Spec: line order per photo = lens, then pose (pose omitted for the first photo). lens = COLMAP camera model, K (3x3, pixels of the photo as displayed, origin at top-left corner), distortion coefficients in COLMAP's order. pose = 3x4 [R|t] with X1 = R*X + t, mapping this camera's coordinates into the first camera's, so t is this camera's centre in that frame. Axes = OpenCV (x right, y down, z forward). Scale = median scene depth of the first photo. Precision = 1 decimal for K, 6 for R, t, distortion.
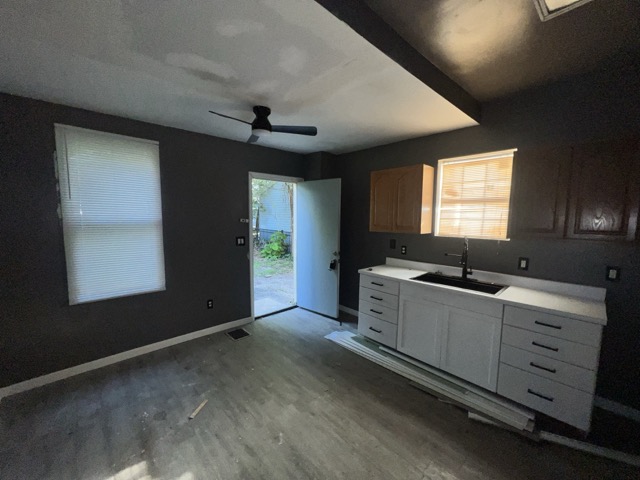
lens RADIAL K [[258.2, 0, 318.2], [0, 258.2, 241.8], [0, 0, 1]] dist [-0.000283, 0.000011]
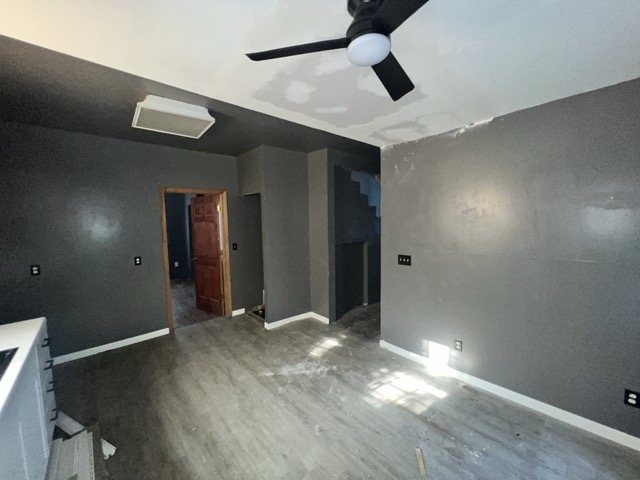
lens RADIAL K [[258.2, 0, 320.7], [0, 258.2, 241.5], [0, 0, 1]] dist [-0.000283, 0.000011]
pose [[-0.999782, 0.013774, 0.015681, -0.175584], [0.016281, 0.984786, 0.173009, -0.214234], [-0.013059, 0.173226, -0.984795, 1.820275]]
